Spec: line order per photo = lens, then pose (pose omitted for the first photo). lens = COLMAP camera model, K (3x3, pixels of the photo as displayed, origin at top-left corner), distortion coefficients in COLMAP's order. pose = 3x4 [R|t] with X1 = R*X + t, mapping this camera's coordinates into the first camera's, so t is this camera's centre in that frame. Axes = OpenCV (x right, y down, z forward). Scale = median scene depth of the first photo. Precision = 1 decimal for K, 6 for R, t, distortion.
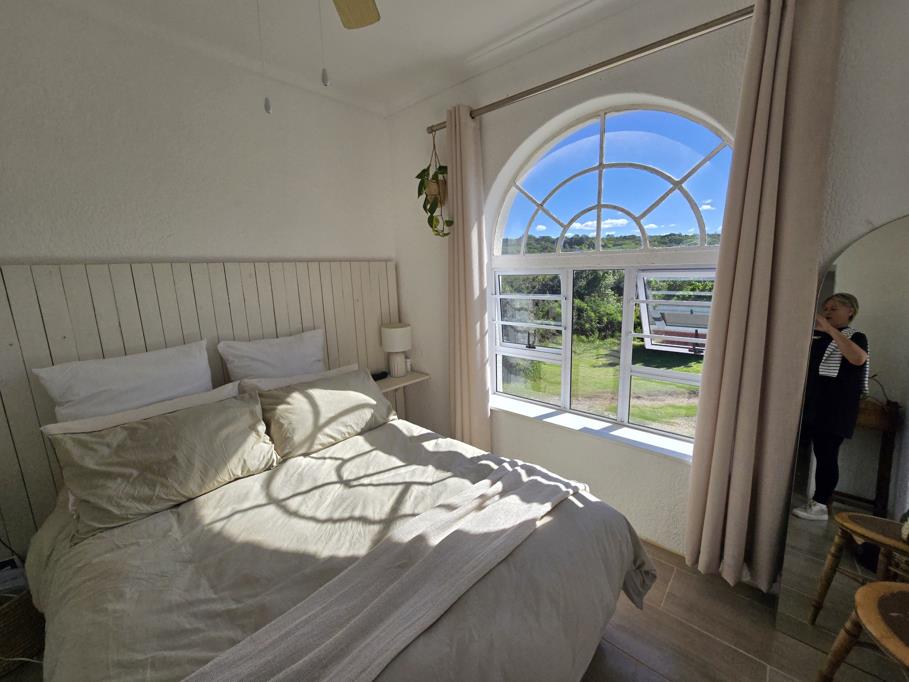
lens RADIAL K [[372.7, 0, 459.6], [0, 372.7, 331.6], [0, 0, 1]] dist [-0.002141, -0.000222]
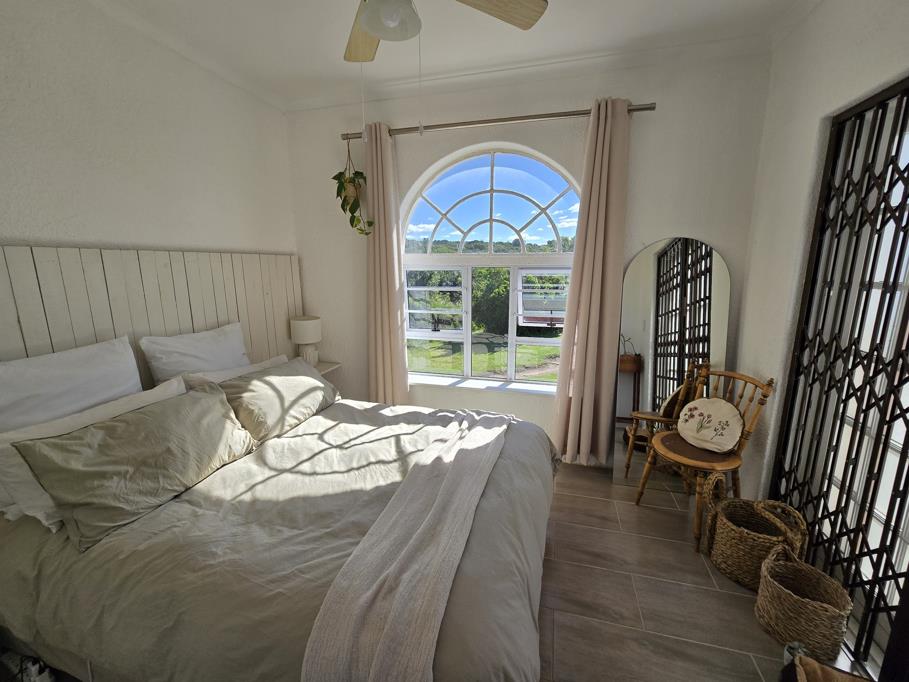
lens RADIAL K [[371.0, 0, 457.3], [0, 371.0, 334.1], [0, 0, 1]] dist [-0.002512, -0.000418]
pose [[0.895416, -0.056423, 0.441641, -0.409284], [0.053260, 0.998389, 0.019568, 0.048567], [-0.442033, 0.006001, 0.896979, -0.169026]]
